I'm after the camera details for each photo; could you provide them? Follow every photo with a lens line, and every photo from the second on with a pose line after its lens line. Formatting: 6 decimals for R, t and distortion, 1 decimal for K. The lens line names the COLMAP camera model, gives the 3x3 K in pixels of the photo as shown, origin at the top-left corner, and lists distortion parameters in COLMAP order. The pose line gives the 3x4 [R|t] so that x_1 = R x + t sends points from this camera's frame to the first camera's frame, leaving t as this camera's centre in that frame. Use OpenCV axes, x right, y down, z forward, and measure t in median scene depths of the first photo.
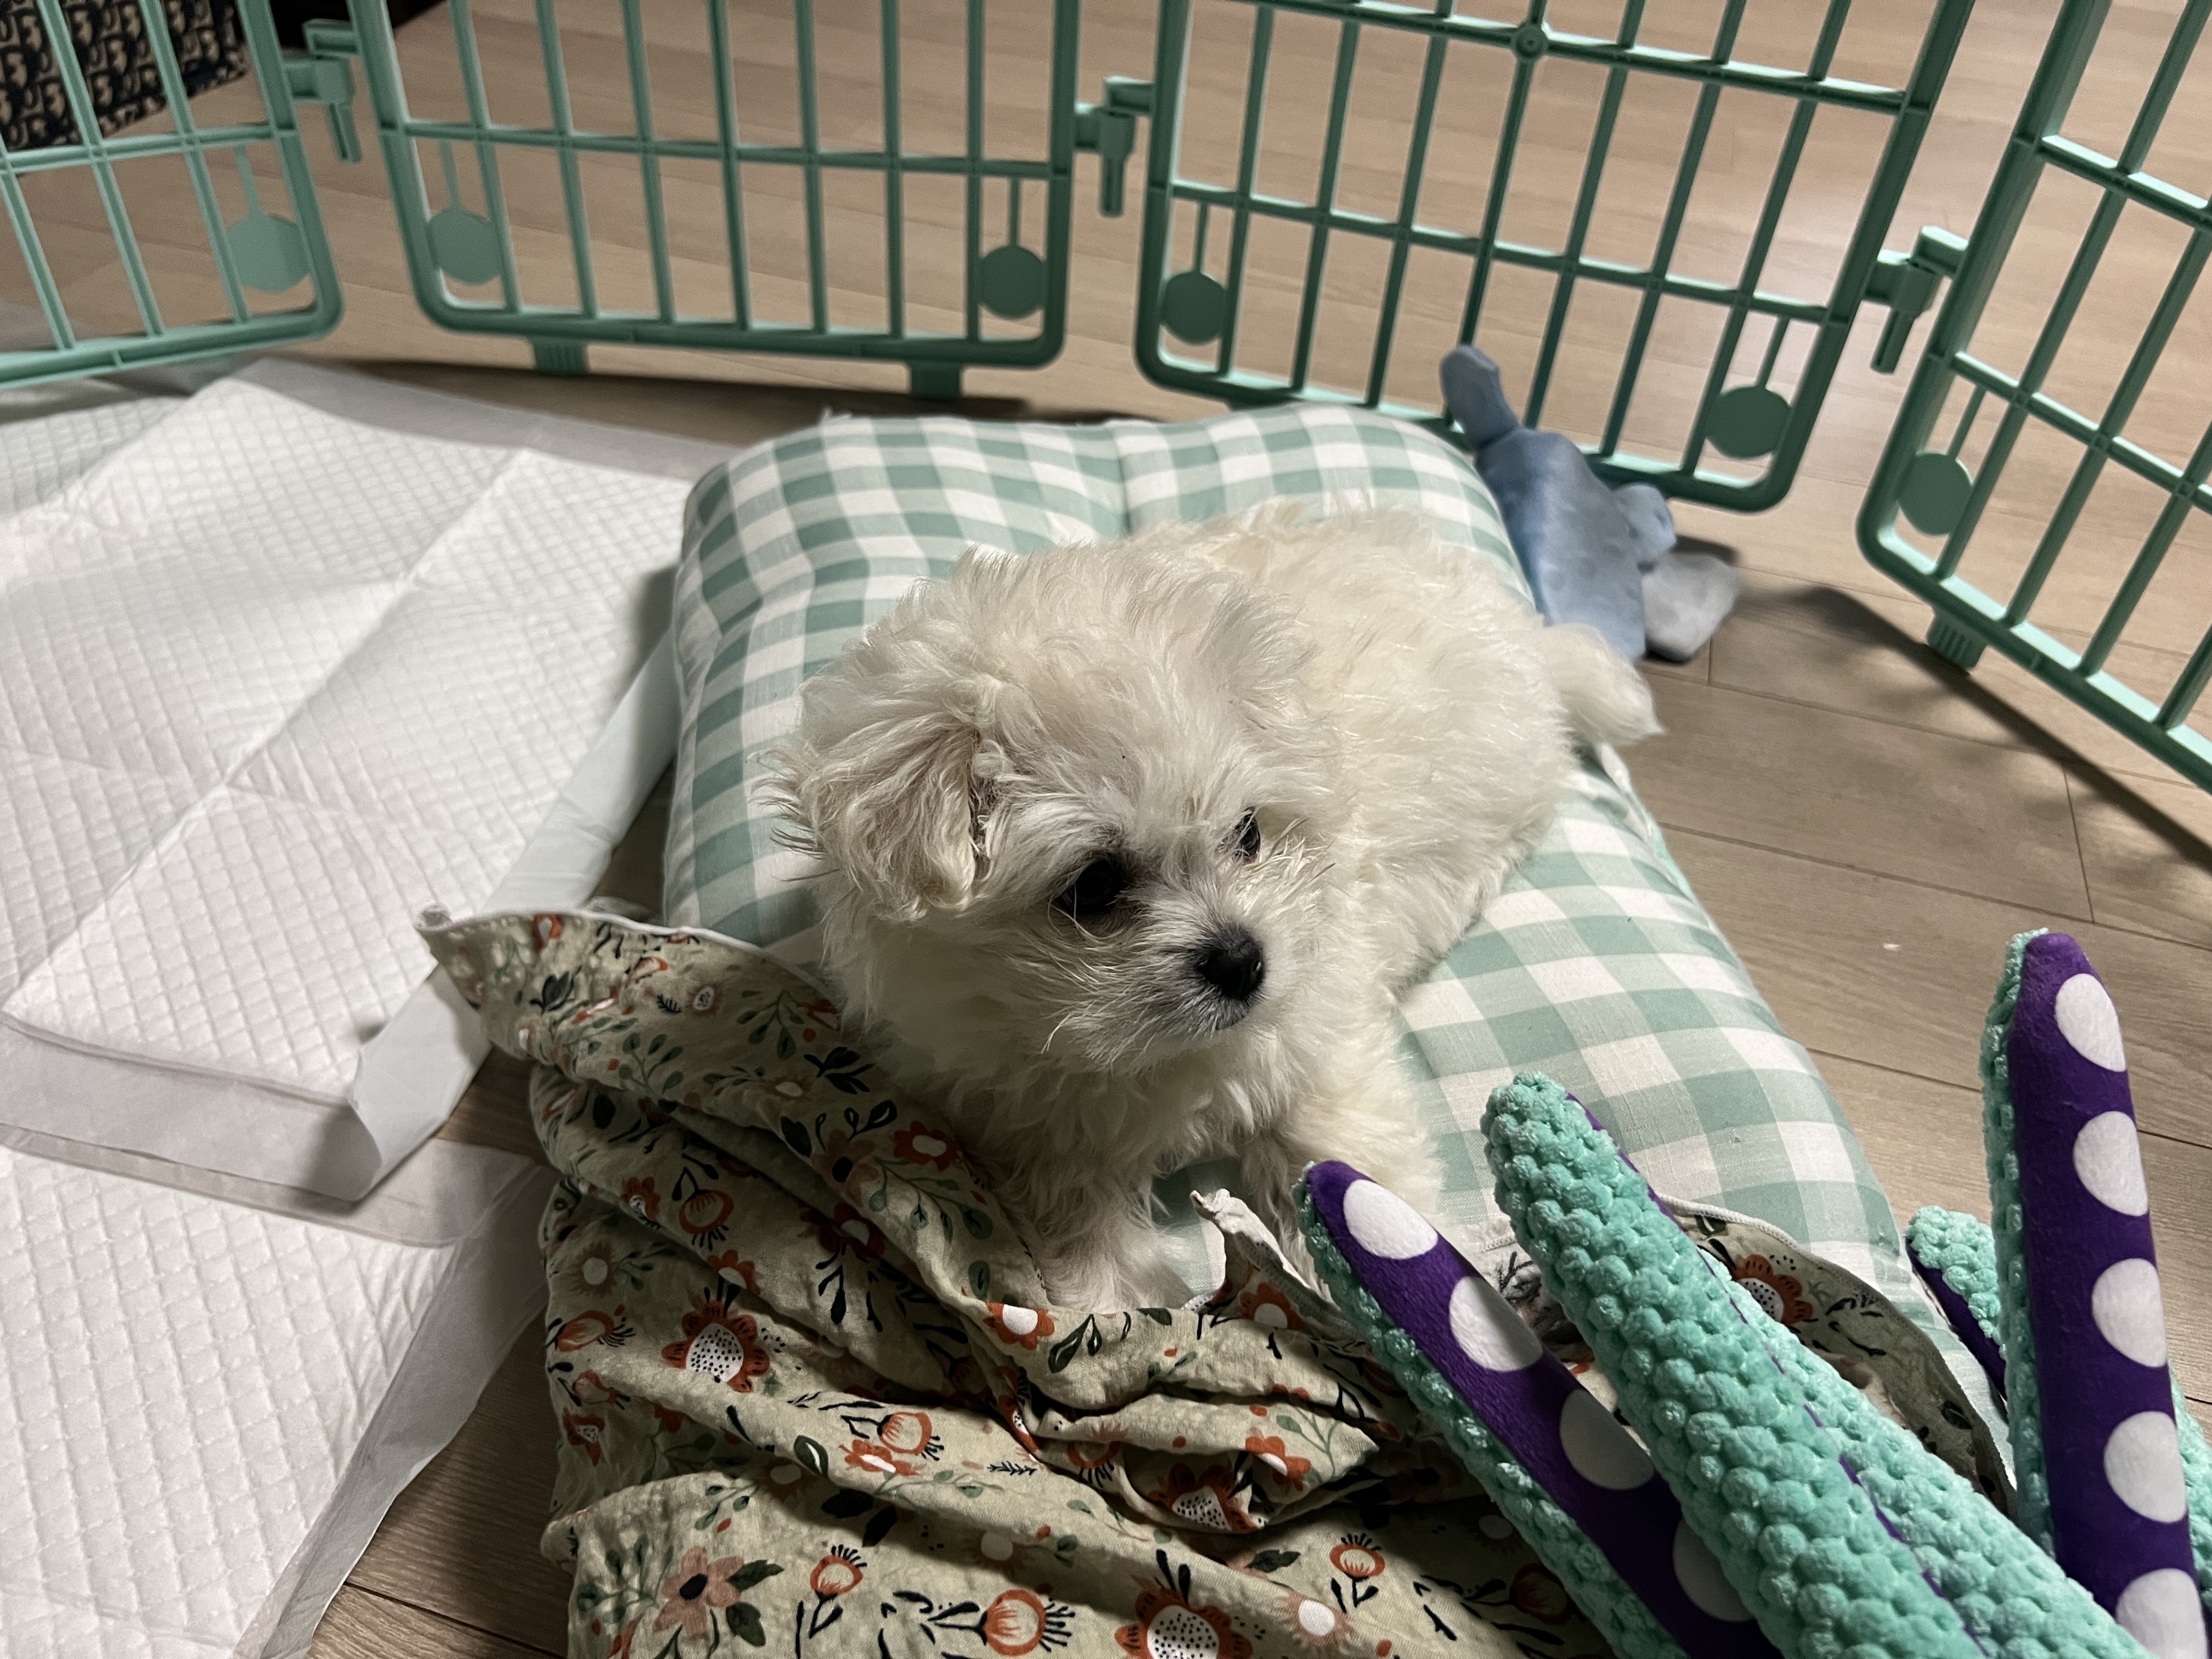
lens RADIAL K [[1660.5, 0, 1099.3], [0, 1660.5, 849.6], [0, 0, 1]] dist [0.066775, -0.086693]
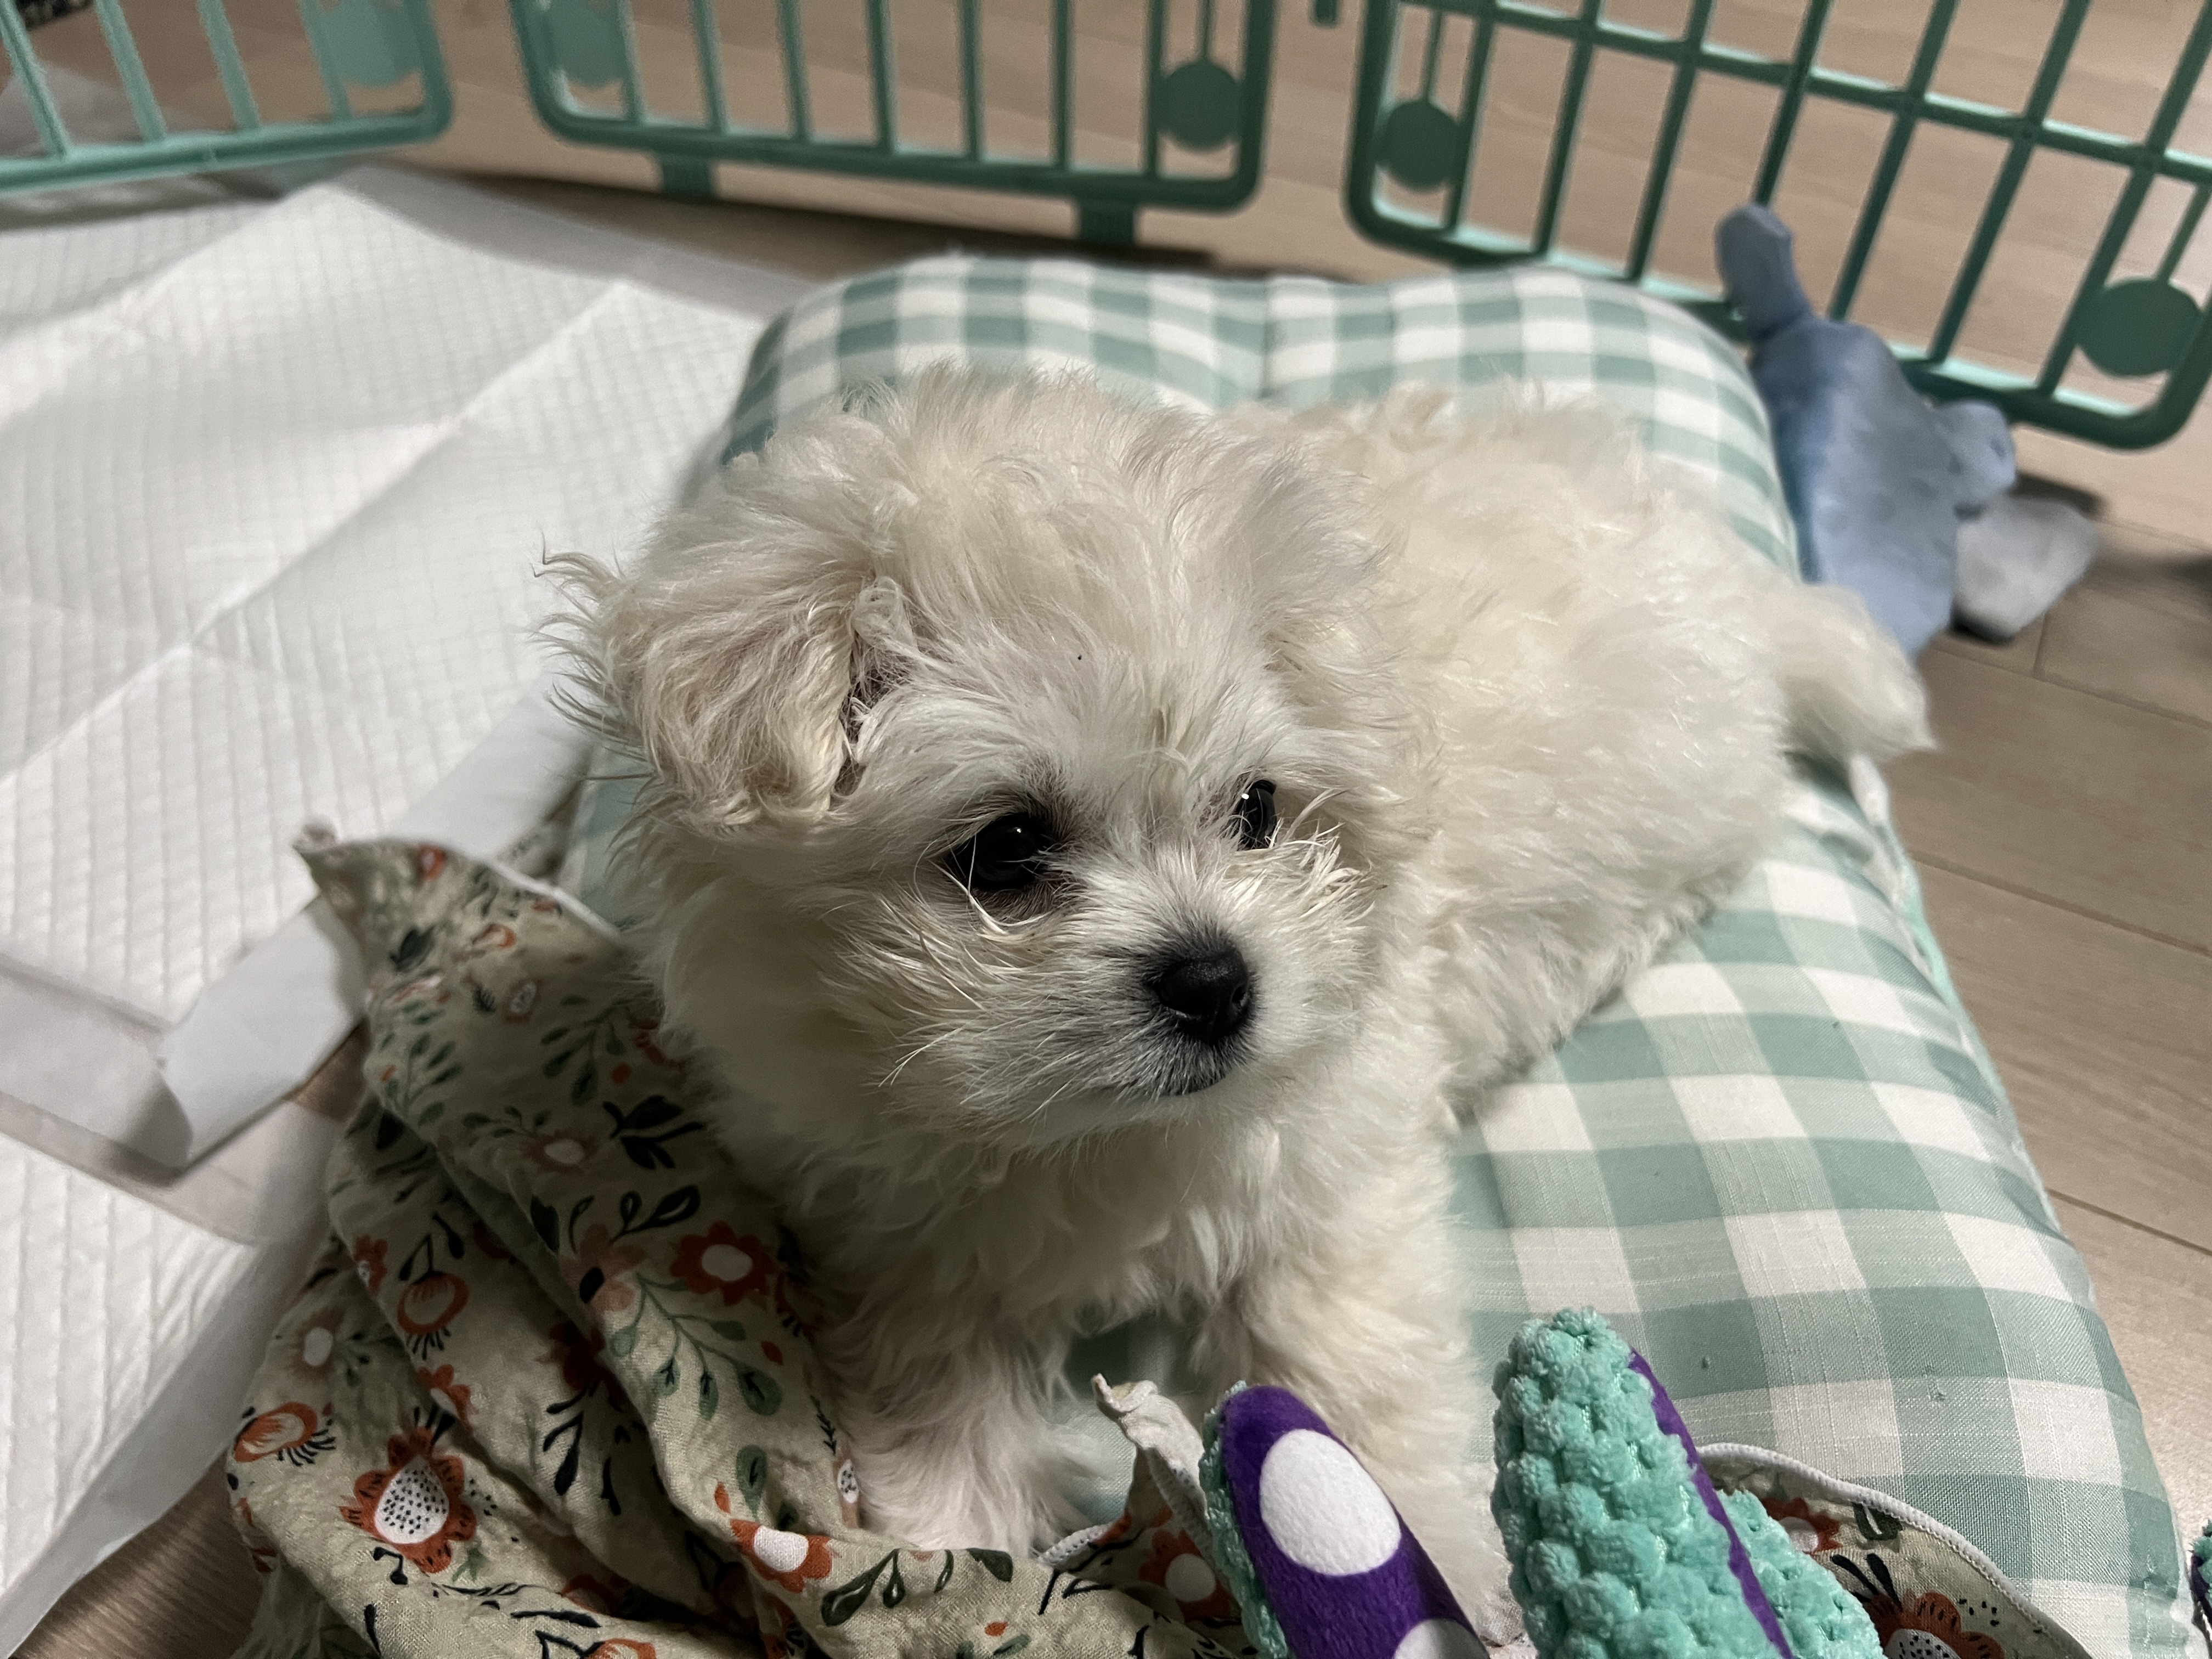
lens RADIAL K [[1694.7, 0, 1106.0], [0, 1694.7, 829.5], [0, 0, 1]] dist [-0.004387, 0.010597]
pose [[0.981034, 0.105737, -0.162458, 0.100808], [-0.096906, 0.993399, 0.061374, -0.042733], [0.167875, -0.044467, 0.984805, 0.207870]]
